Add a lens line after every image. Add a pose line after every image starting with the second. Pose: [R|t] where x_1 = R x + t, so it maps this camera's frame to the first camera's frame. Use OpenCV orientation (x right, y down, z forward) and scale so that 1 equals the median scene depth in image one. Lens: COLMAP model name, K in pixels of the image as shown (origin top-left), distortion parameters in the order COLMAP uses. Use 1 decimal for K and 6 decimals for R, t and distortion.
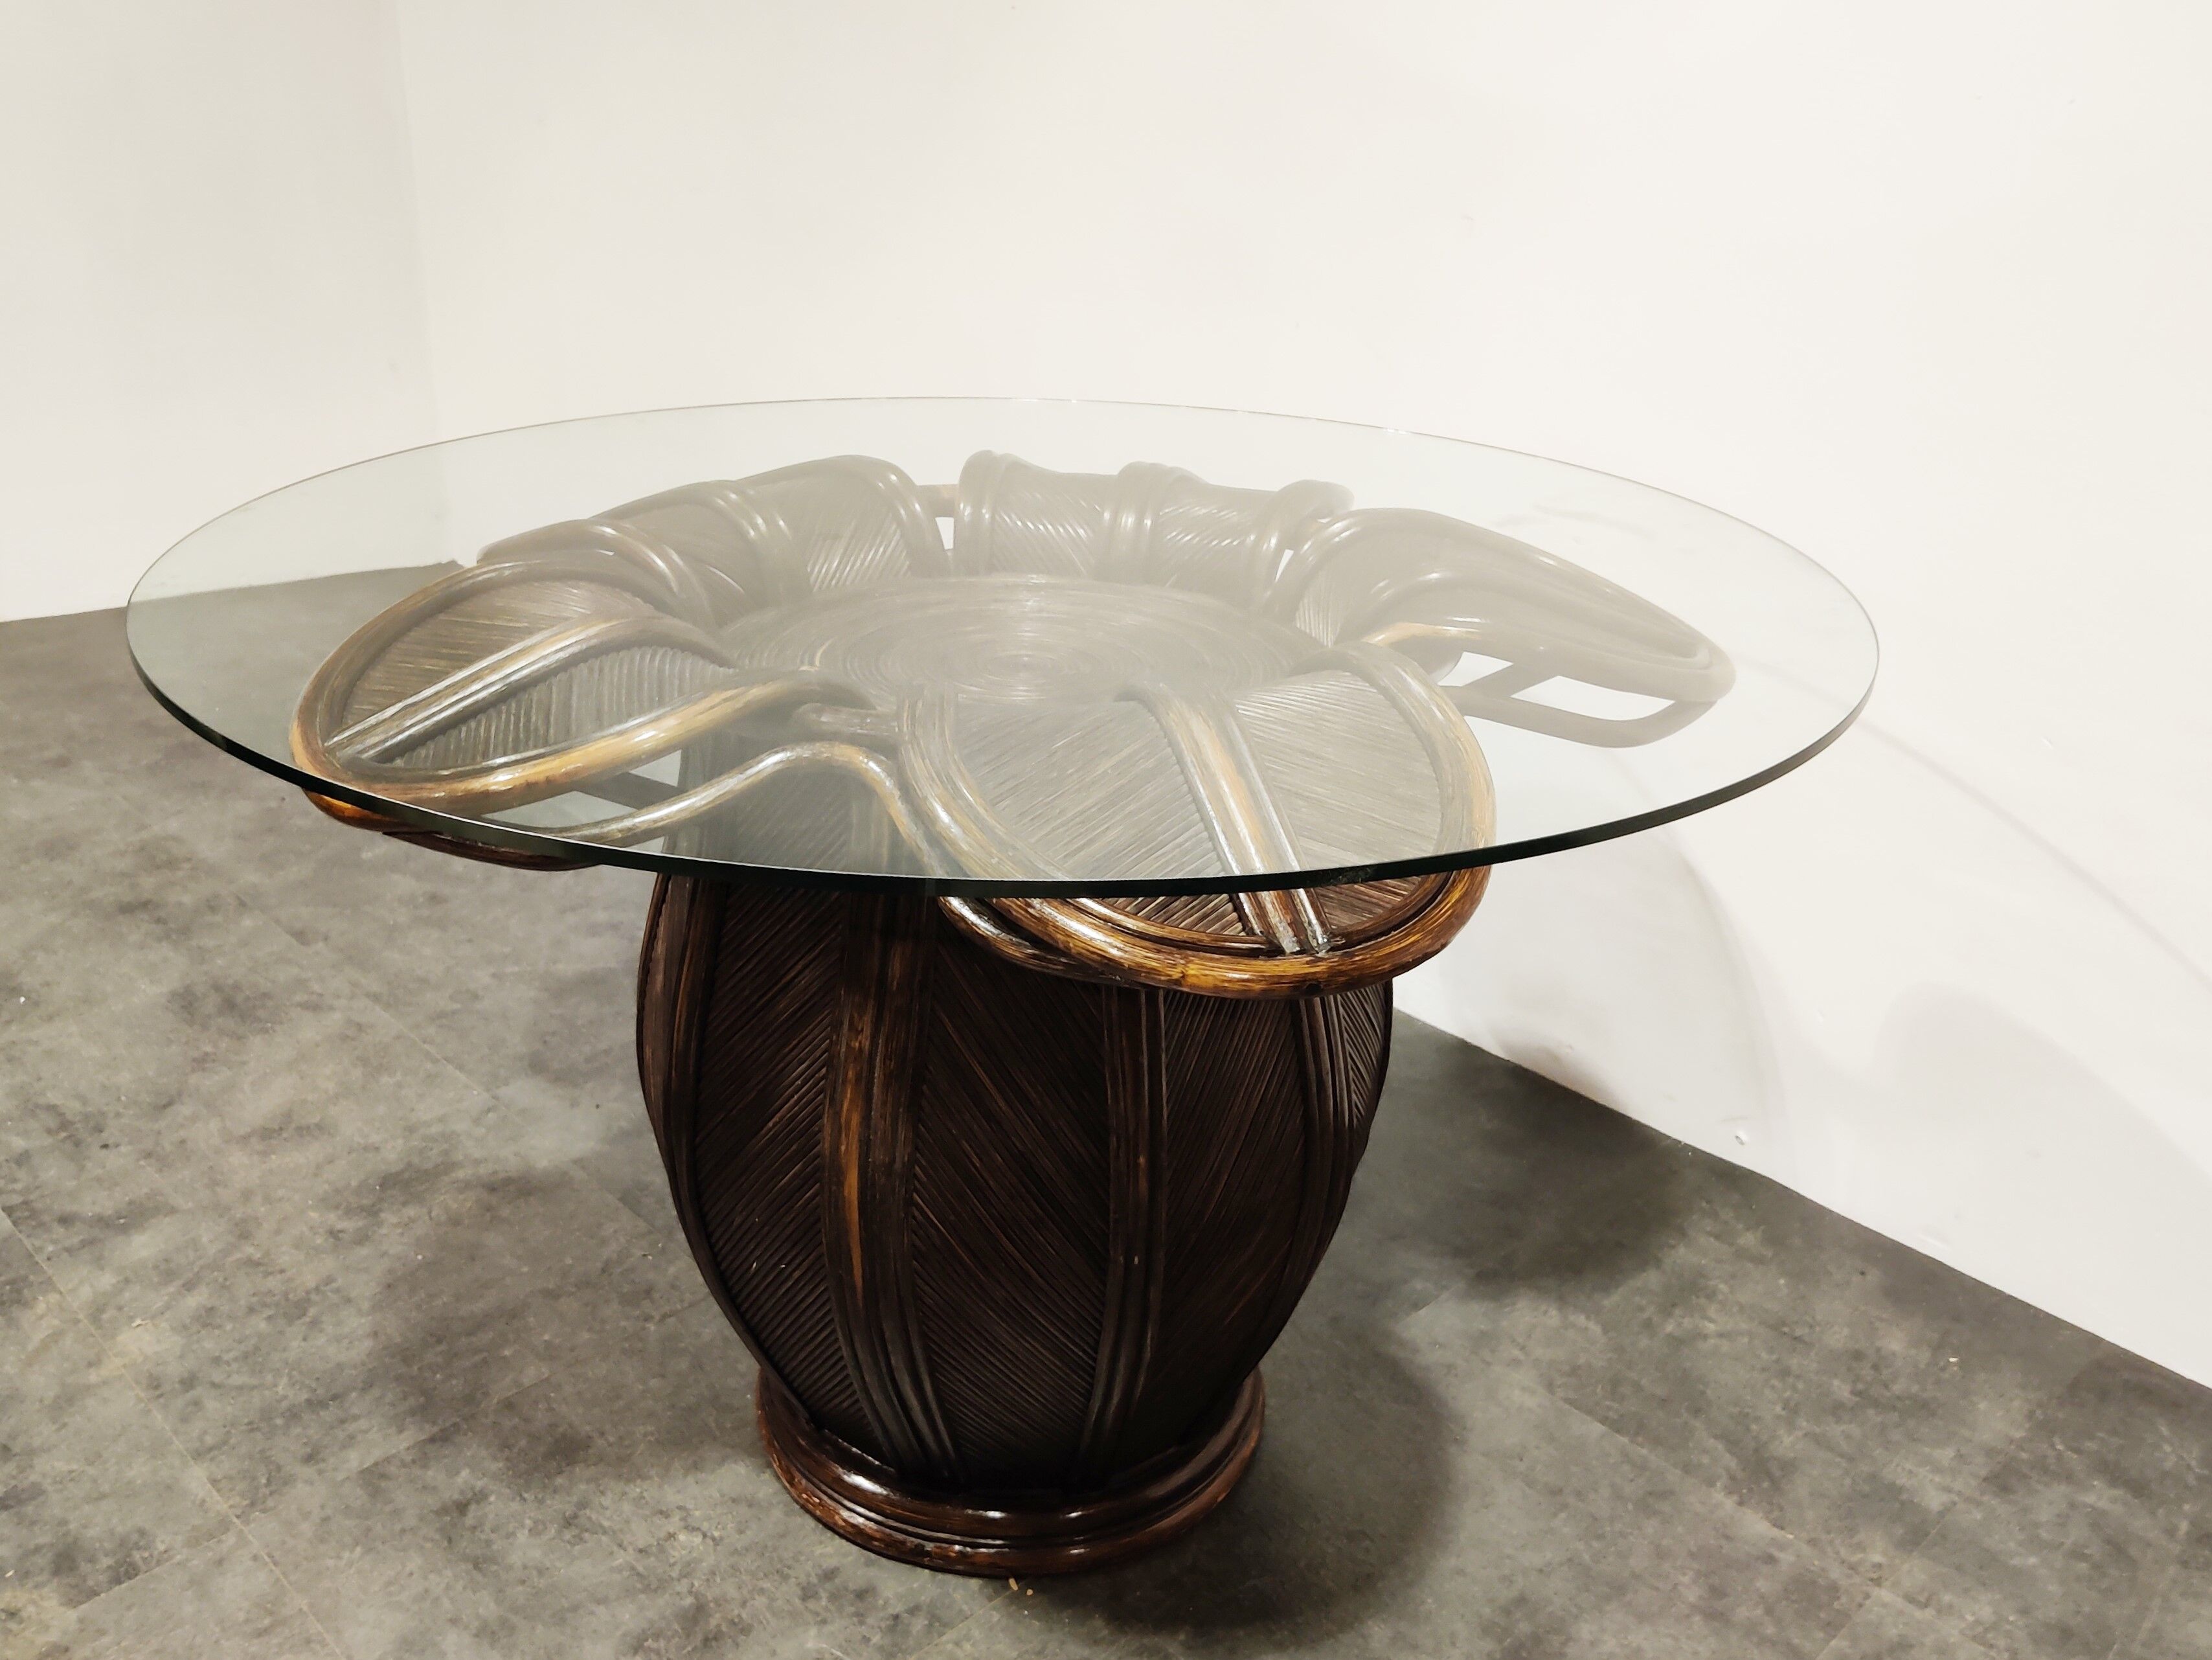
lens RADIAL K [[2005.6, 0, 1099.3], [0, 2005.6, 818.4], [0, 0, 1]] dist [-0.004456, -0.028844]
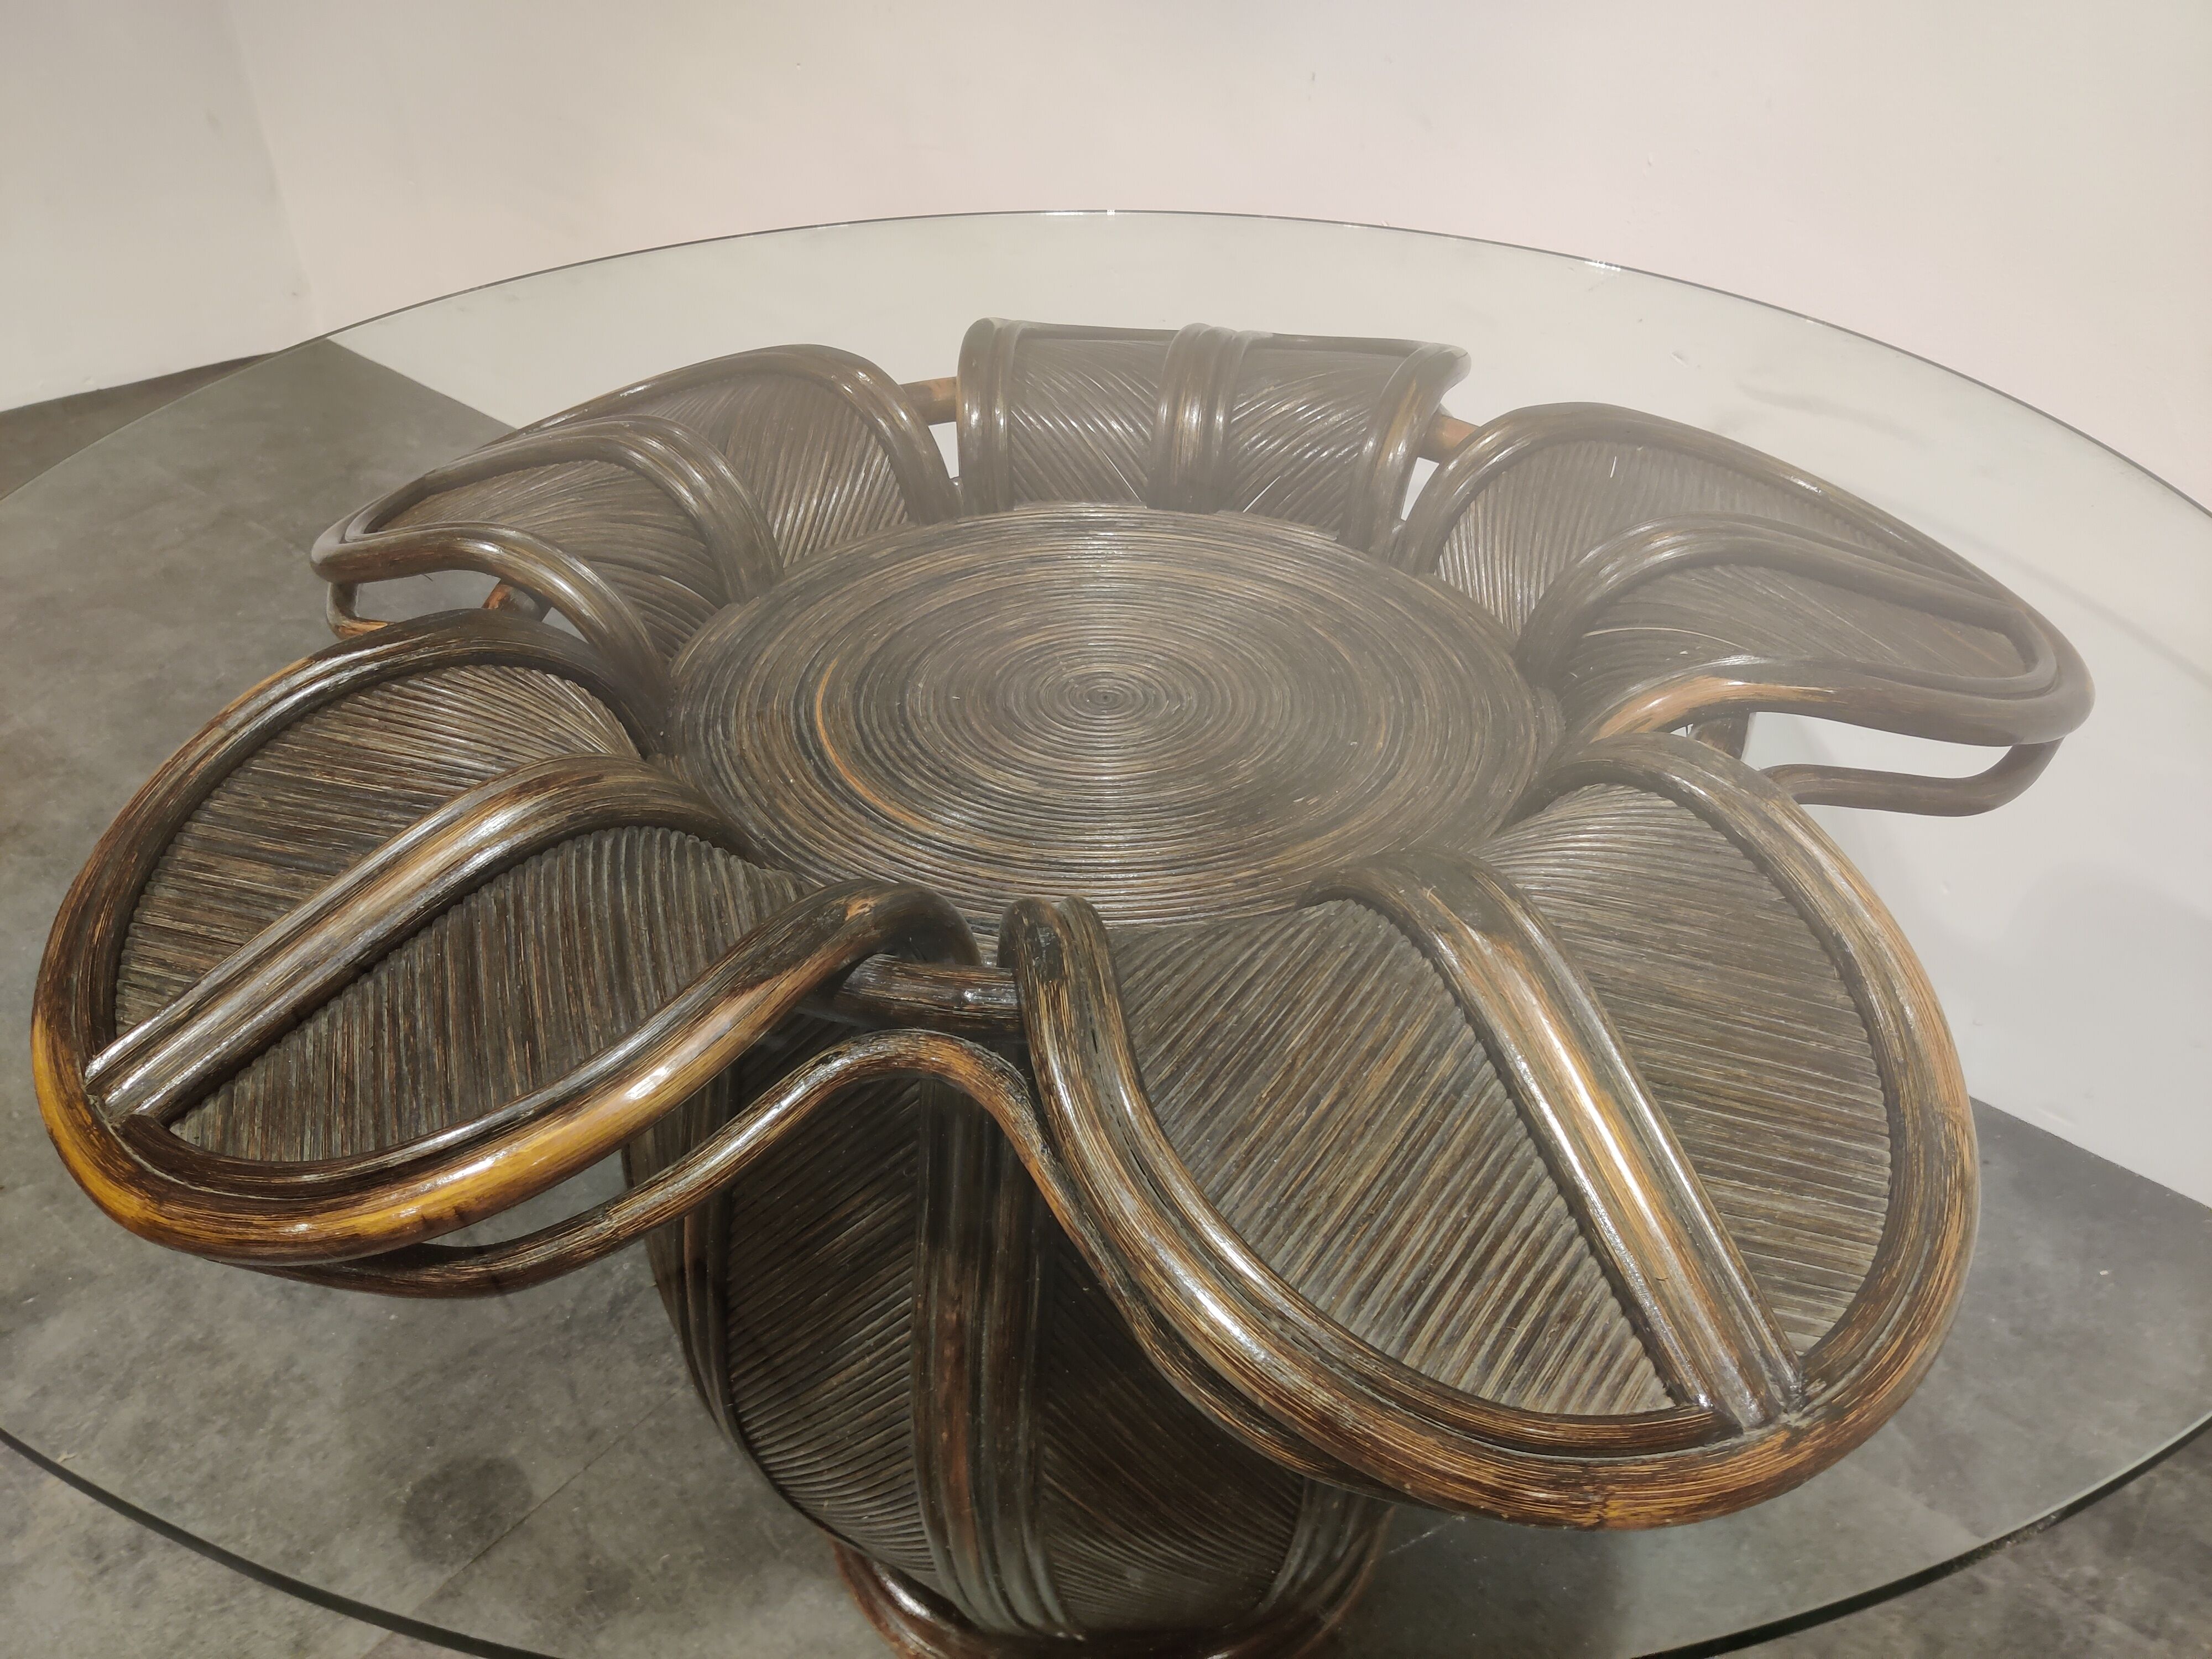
lens RADIAL K [[1716.3, 0, 1103.2], [0, 1716.3, 836.2], [0, 0, 1]] dist [-0.015580, -0.000560]
pose [[0.994470, -0.082756, 0.064659, -0.071772], [0.065066, 0.968788, 0.239198, -0.151162], [-0.082435, -0.233668, 0.968816, 0.339177]]
